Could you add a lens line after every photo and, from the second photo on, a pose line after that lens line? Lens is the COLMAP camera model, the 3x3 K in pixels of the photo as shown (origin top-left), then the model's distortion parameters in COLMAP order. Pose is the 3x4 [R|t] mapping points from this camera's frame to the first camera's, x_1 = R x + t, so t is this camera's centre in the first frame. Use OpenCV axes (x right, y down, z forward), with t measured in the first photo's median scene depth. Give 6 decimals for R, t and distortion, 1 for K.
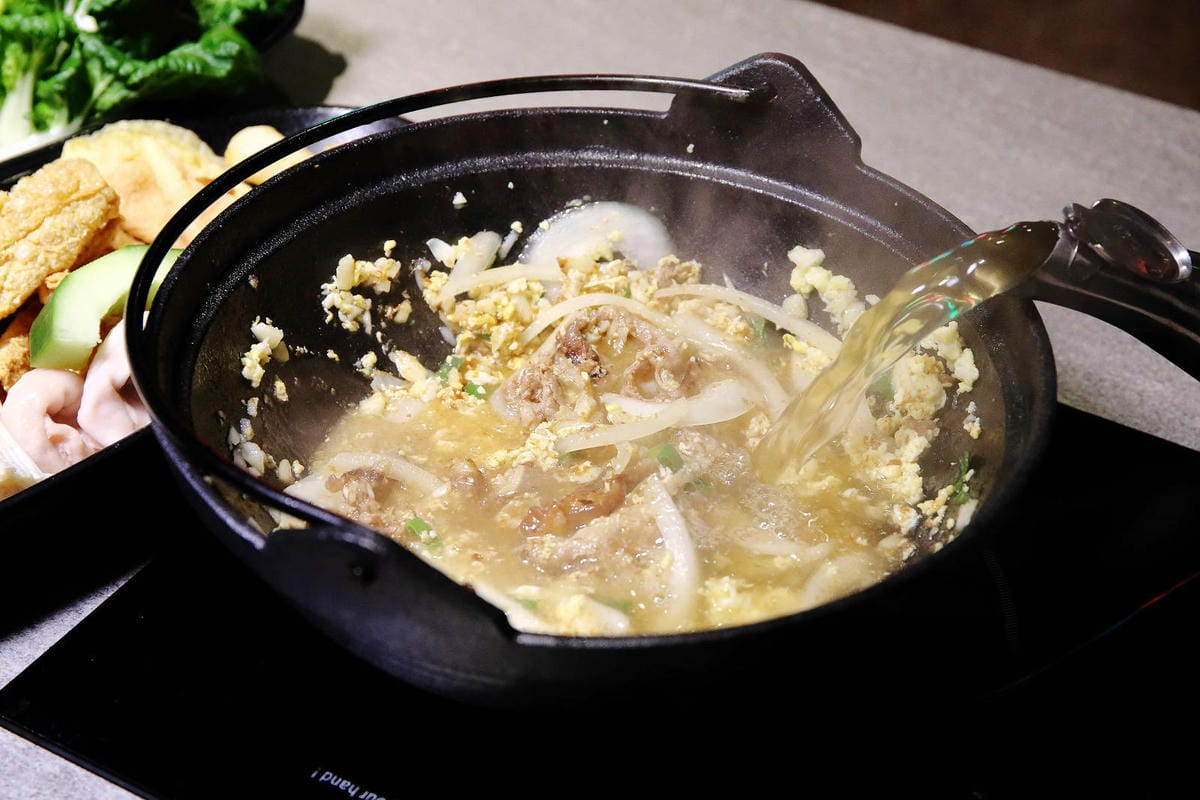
lens RADIAL K [[2148.3, 0, 600.0], [0, 2148.3, 400.0], [0, 0, 1]] dist [-0.007023, 0.365470]
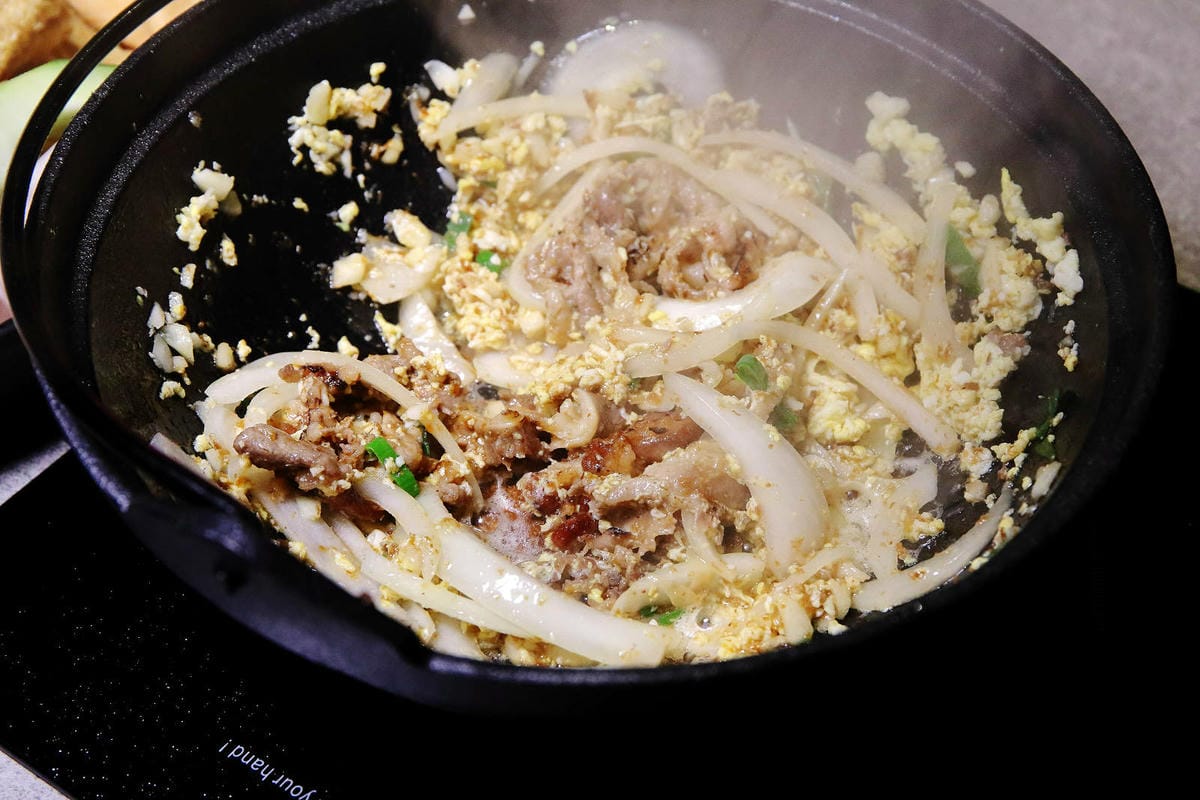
lens RADIAL K [[2148.3, 0, 600.0], [0, 2148.3, 400.0], [0, 0, 1]] dist [-0.007023, 0.365470]
pose [[0.995434, 0.055894, -0.077381, 0.057303], [-0.043496, 0.987185, 0.153536, -0.077026], [0.084971, -0.149469, 0.985109, 0.180873]]
